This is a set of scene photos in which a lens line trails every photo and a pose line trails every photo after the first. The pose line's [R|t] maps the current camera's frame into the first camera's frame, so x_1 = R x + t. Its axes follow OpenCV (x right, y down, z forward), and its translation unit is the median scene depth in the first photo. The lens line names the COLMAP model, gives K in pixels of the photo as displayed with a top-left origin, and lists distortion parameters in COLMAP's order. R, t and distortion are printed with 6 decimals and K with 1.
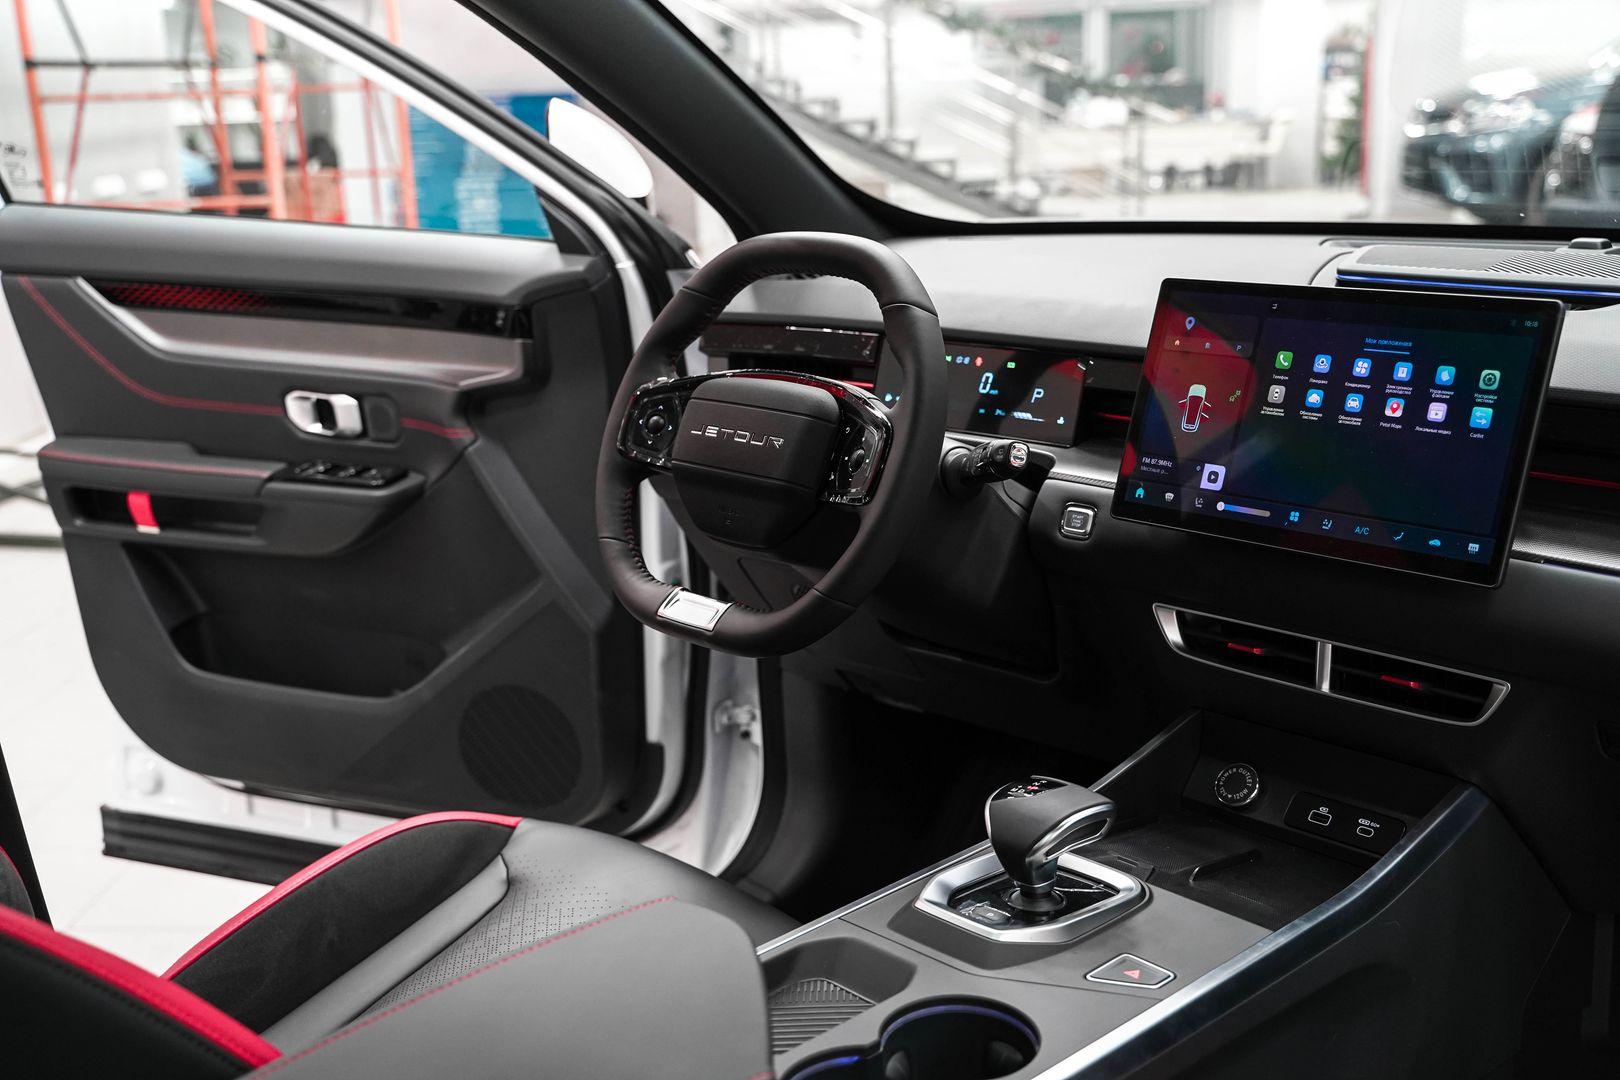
lens RADIAL K [[1739.4, 0, 807.6], [0, 1739.4, 536.8], [0, 0, 1]] dist [-0.008171, 0.000000]
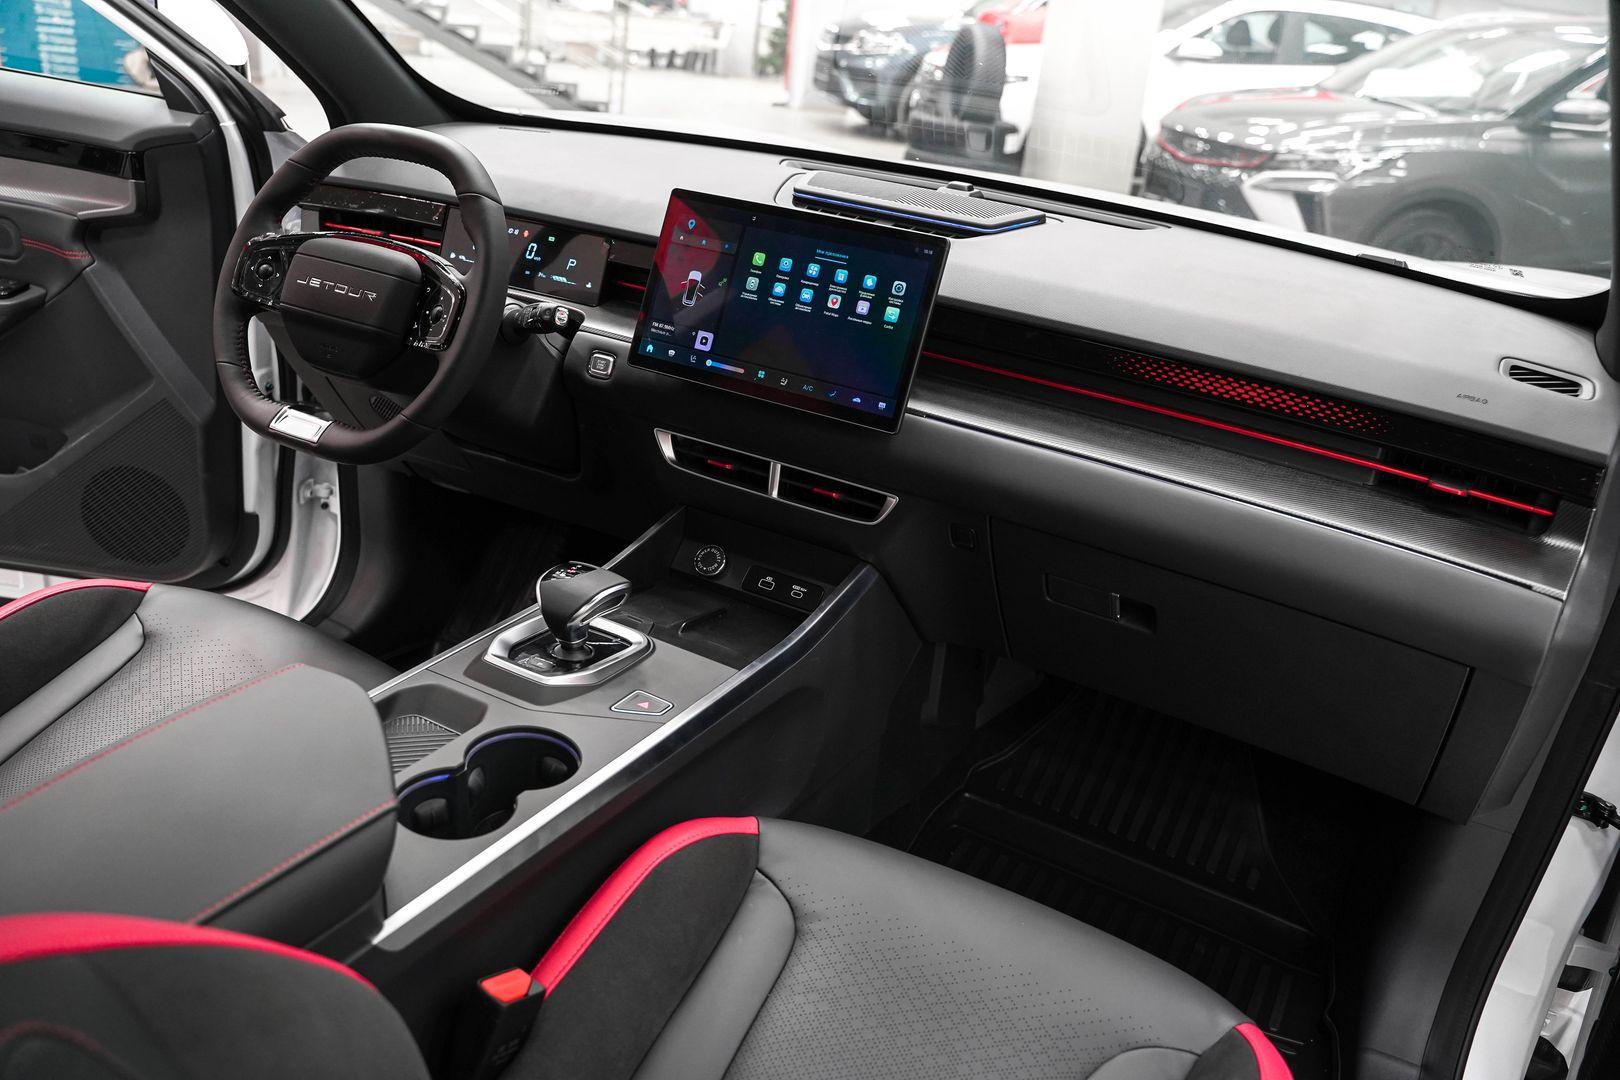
lens RADIAL K [[1316.9, 0, 806.2], [0, 1316.9, 535.7], [0, 0, 1]] dist [-0.107269, 0.078942]
pose [[0.942328, -0.000284, 0.334691, -0.034427], [-0.052096, 0.987687, 0.147514, -0.036834], [-0.330612, -0.156443, 0.930710, -0.010982]]
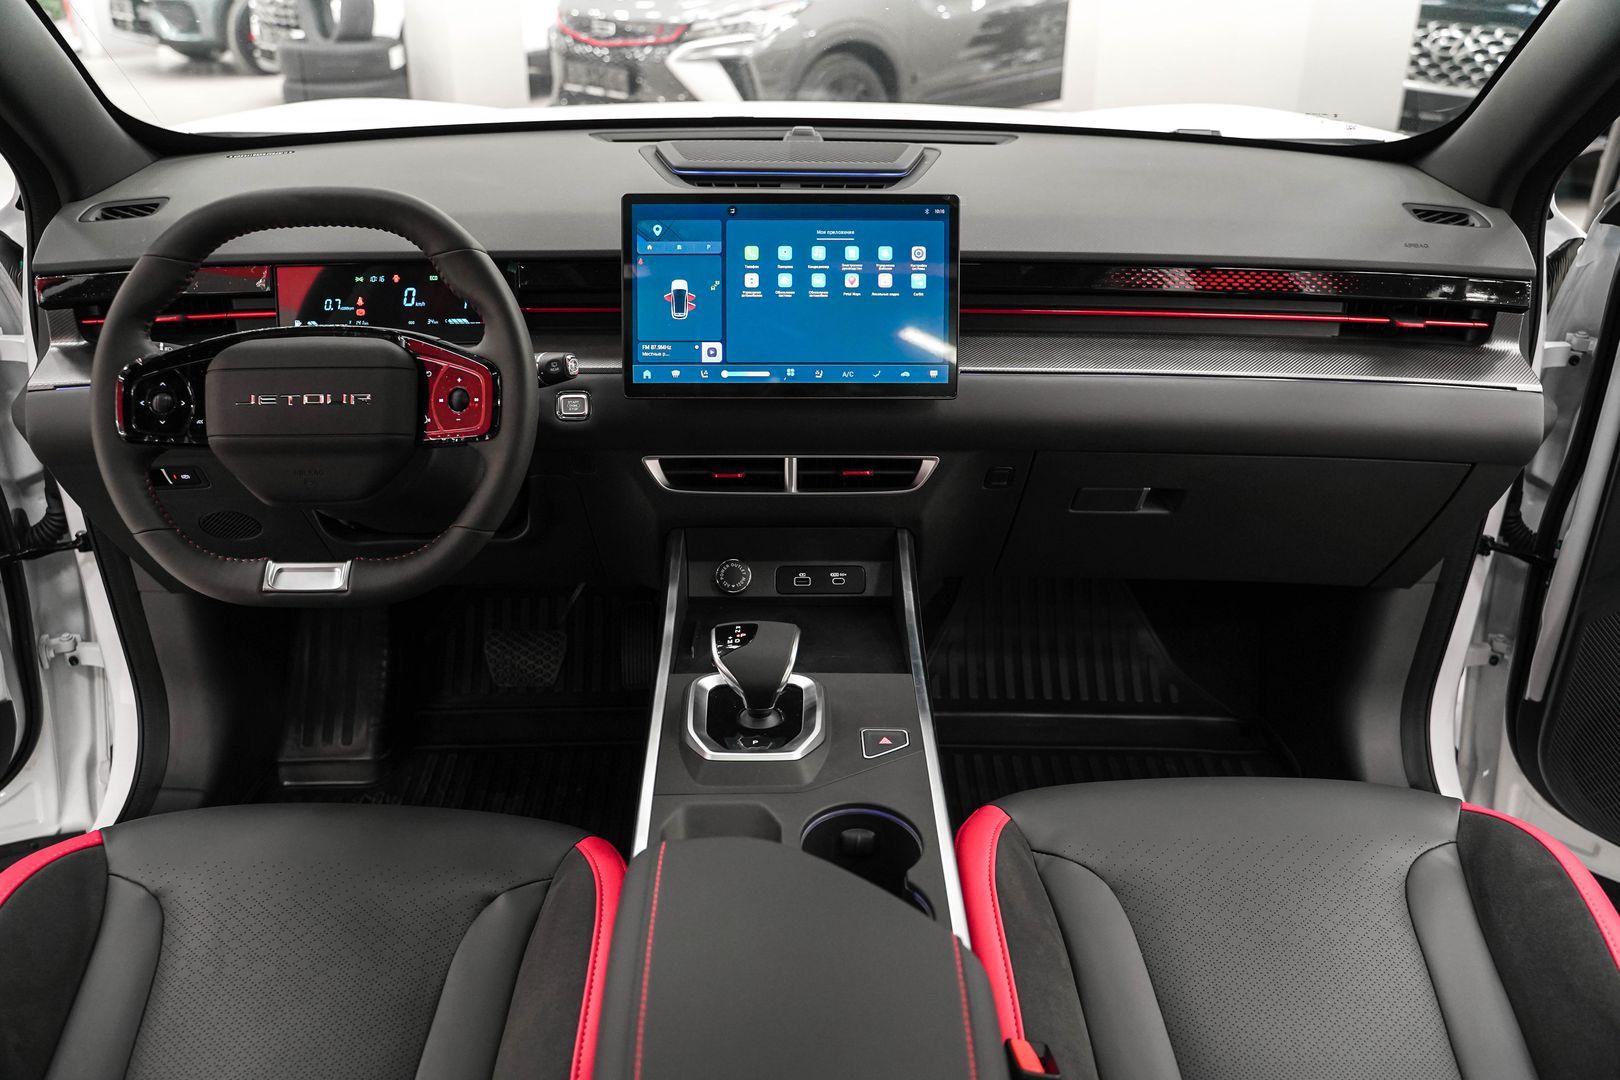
lens RADIAL K [[1316.9, 0, 807.9], [0, 1316.9, 530.8], [0, 0, 1]] dist [-0.107269, 0.078942]
pose [[0.665824, -0.285883, 0.689165, -0.385717], [0.153812, 0.956433, 0.248149, -0.126858], [-0.730082, -0.059221, 0.680789, 0.272765]]
